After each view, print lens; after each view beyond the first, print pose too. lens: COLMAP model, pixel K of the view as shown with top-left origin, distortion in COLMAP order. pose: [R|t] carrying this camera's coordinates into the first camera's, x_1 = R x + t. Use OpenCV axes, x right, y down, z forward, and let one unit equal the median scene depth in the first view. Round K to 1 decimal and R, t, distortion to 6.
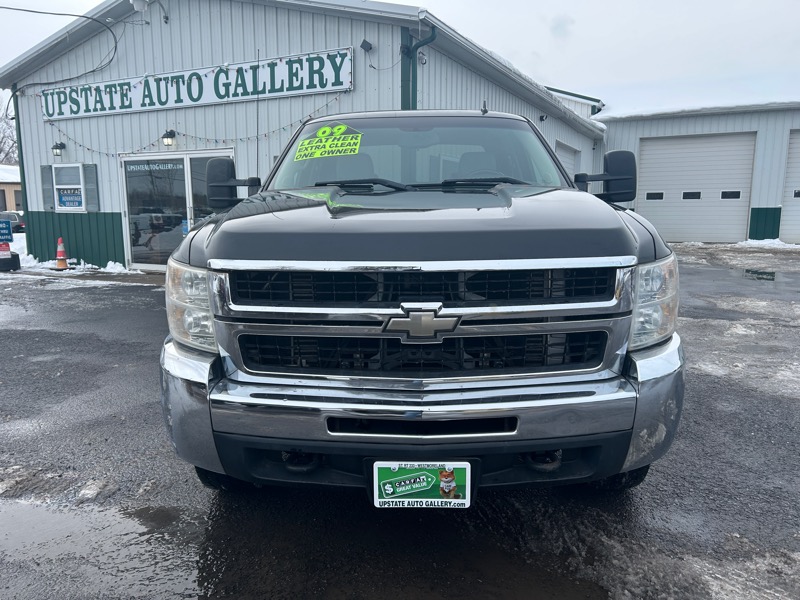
lens RADIAL K [[604.8, 0, 392.4], [0, 604.8, 295.4], [0, 0, 1]] dist [0.045342, -0.044784]
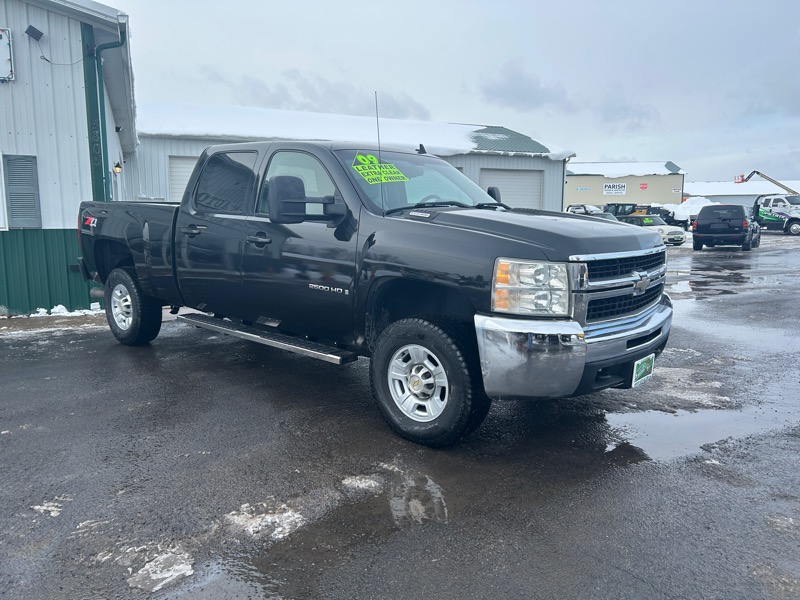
lens RADIAL K [[604.8, 0, 392.4], [0, 604.8, 295.4], [0, 0, 1]] dist [0.045342, -0.044784]
pose [[0.641795, -0.093672, 0.761134, -1.347740], [0.109792, 0.993511, 0.029693, -0.040312], [-0.758976, 0.064509, 0.647915, 0.263663]]
